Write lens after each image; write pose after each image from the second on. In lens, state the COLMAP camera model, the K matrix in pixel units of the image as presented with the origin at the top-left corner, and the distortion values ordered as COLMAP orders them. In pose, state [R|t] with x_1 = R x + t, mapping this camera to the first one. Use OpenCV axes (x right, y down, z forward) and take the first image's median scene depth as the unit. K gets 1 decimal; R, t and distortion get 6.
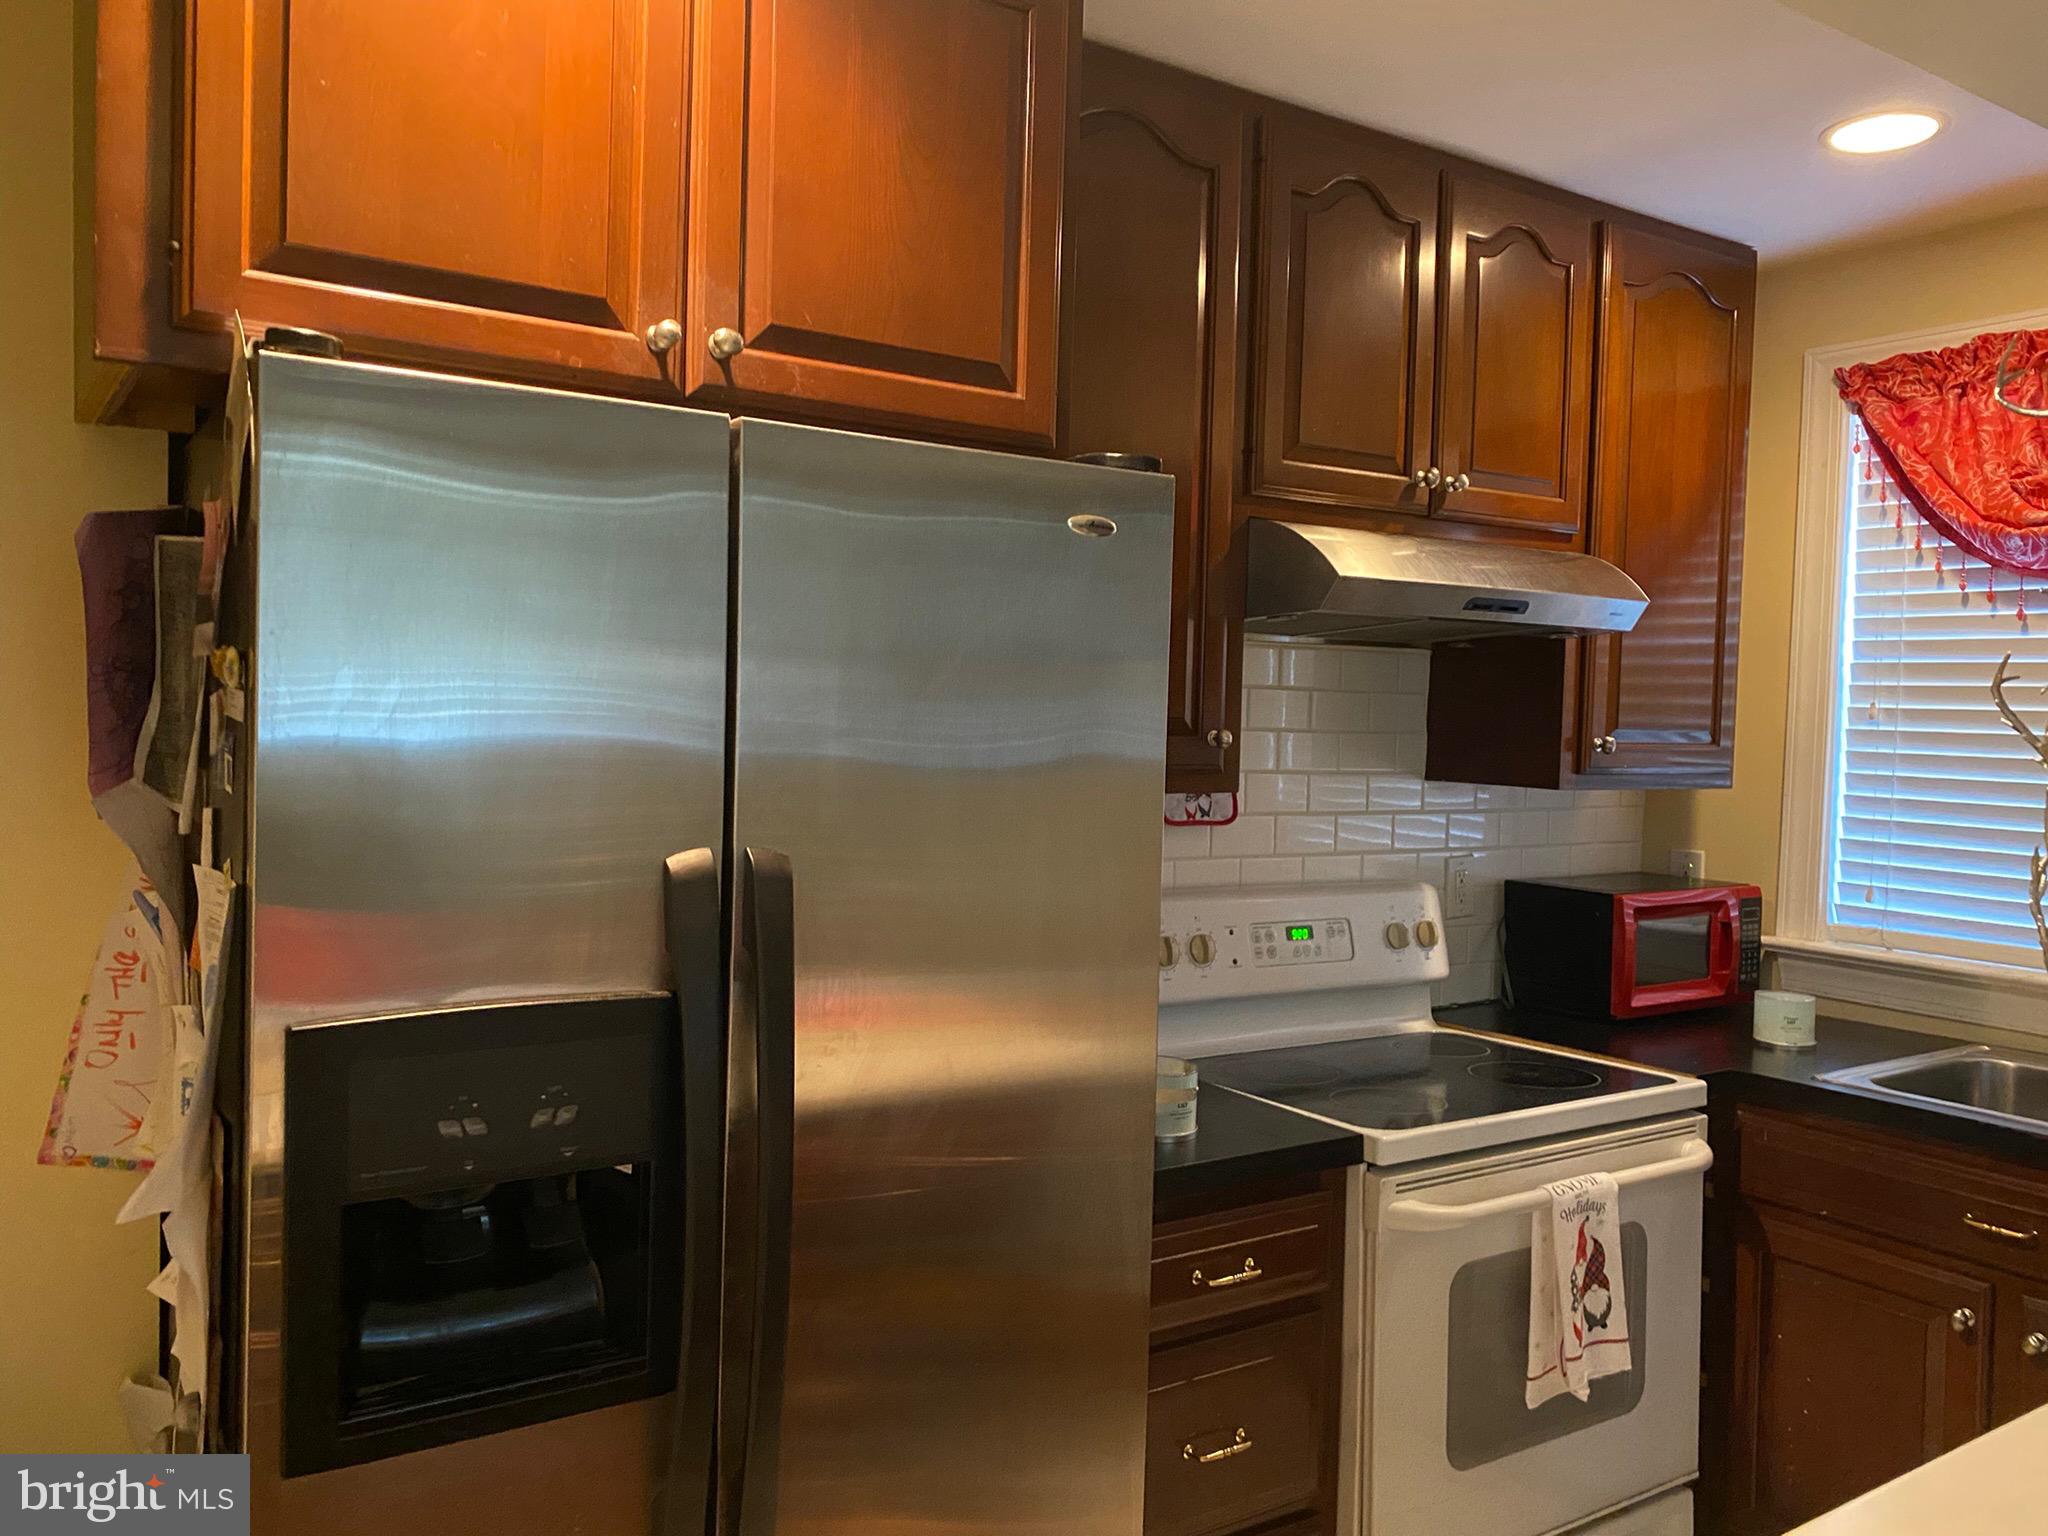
lens RADIAL K [[1555.5, 0, 1024.0], [0, 1555.5, 759.8], [0, 0, 1]] dist [0.003331, 0.006060]
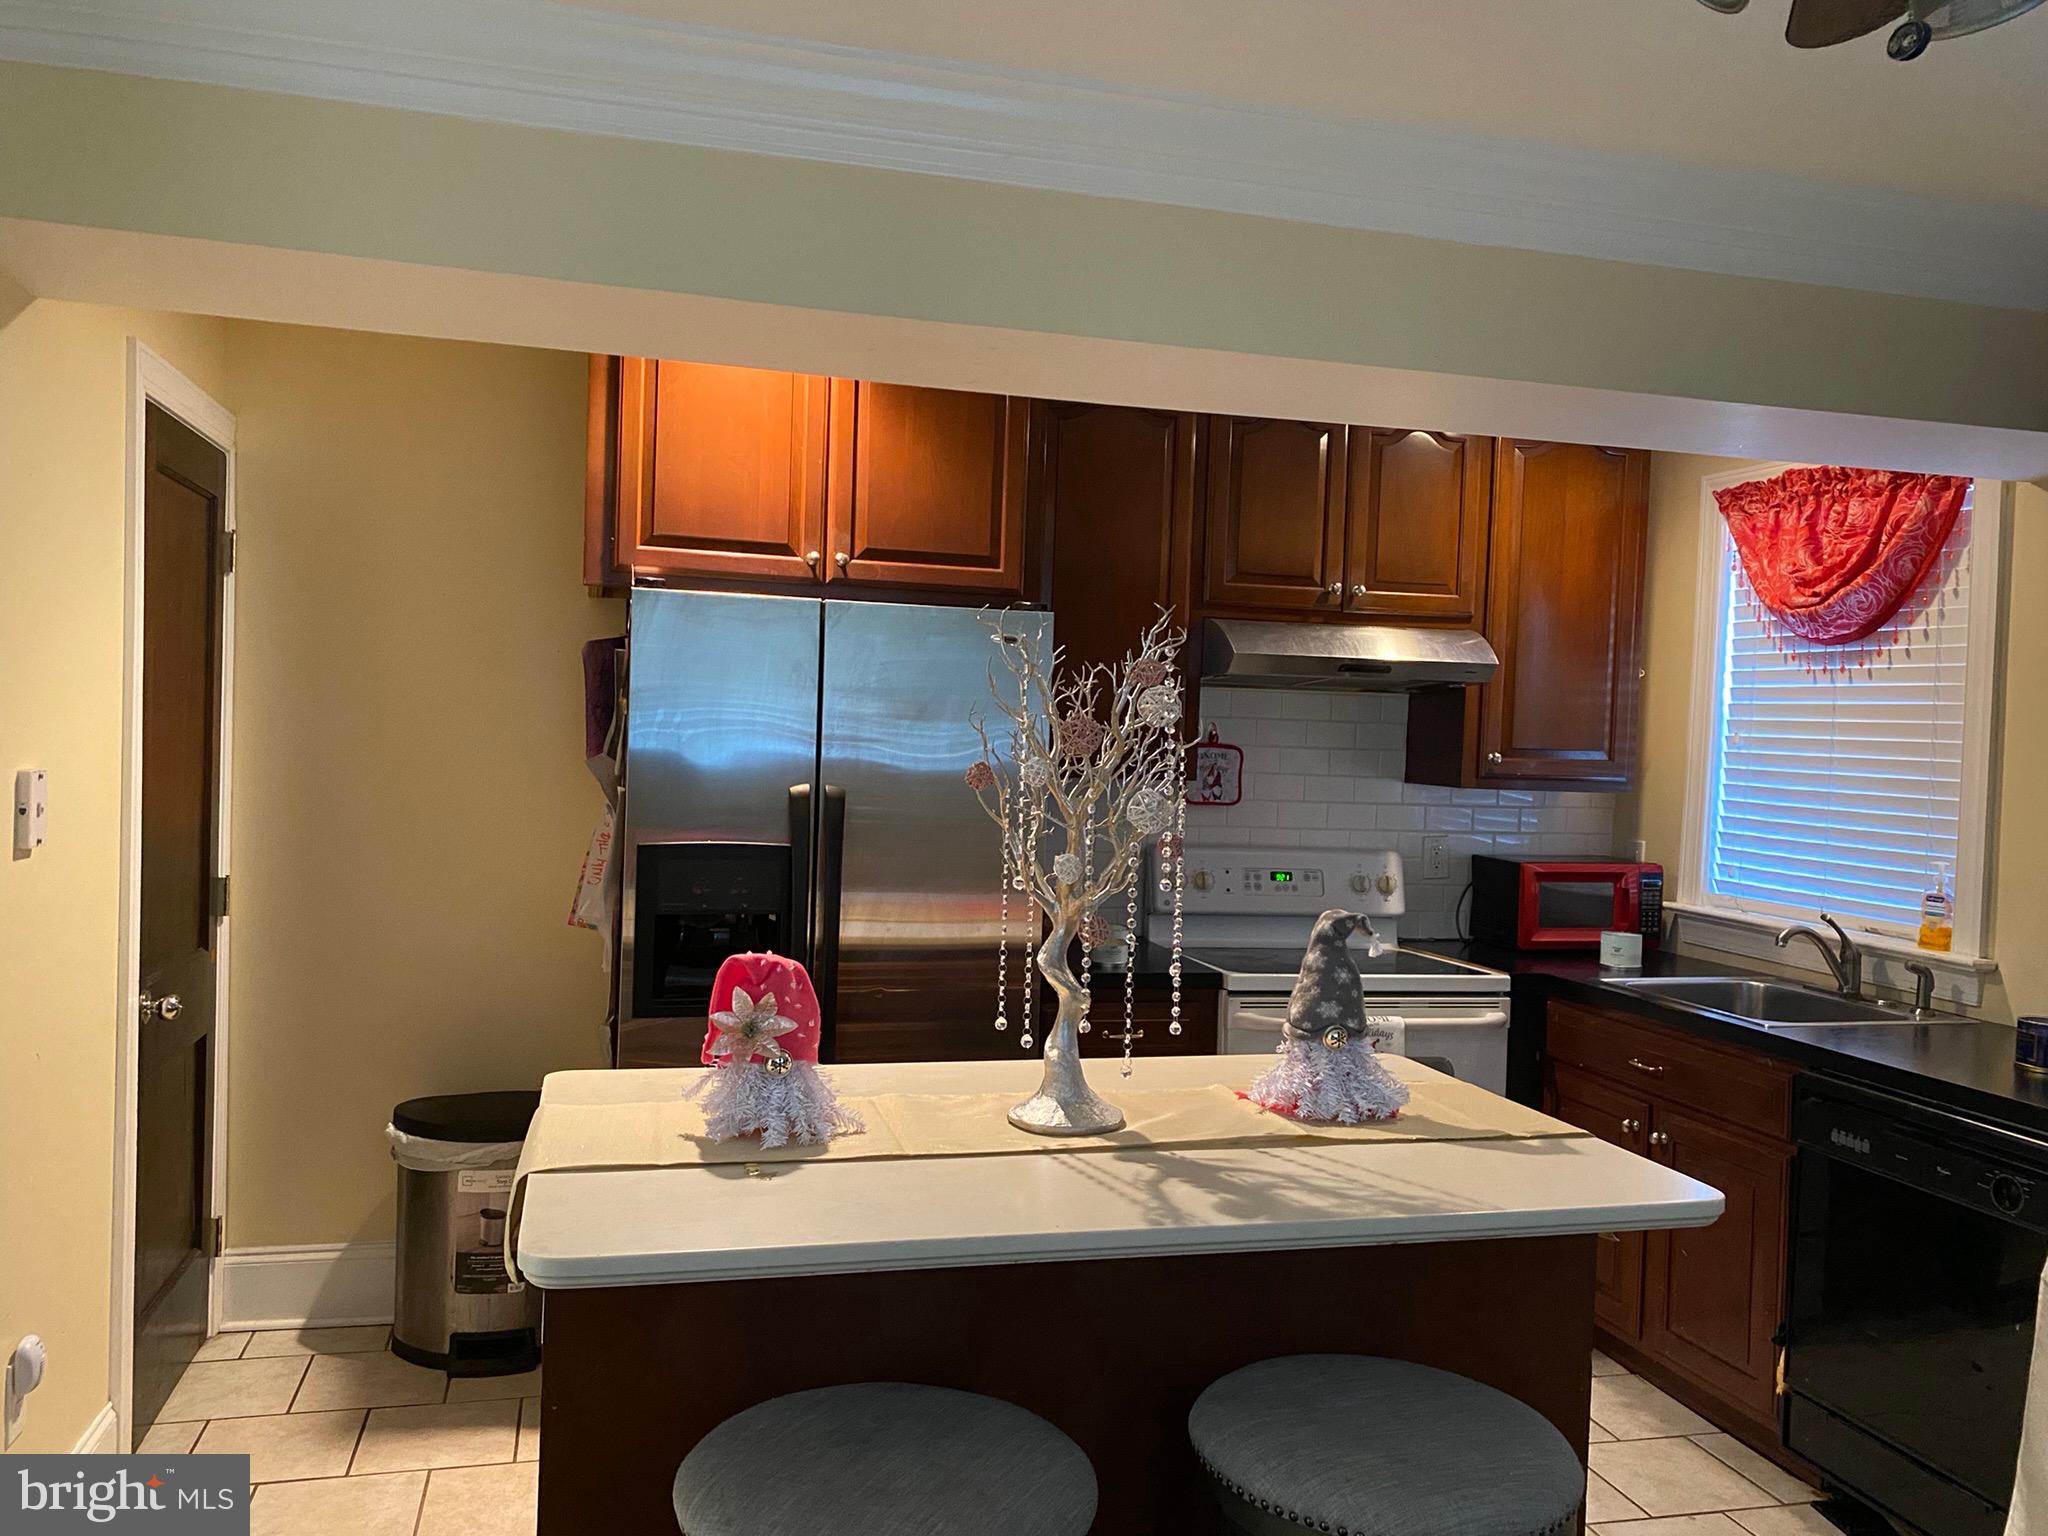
lens RADIAL K [[1557.8, 0, 1024.0], [0, 1557.8, 768.0], [0, 0, 1]] dist [0.050487, -0.035474]
pose [[0.948310, 0.016034, -0.316940, 0.433241], [-0.021111, 0.999698, -0.012593, 0.028285], [0.316642, 0.018633, 0.948362, -0.575819]]
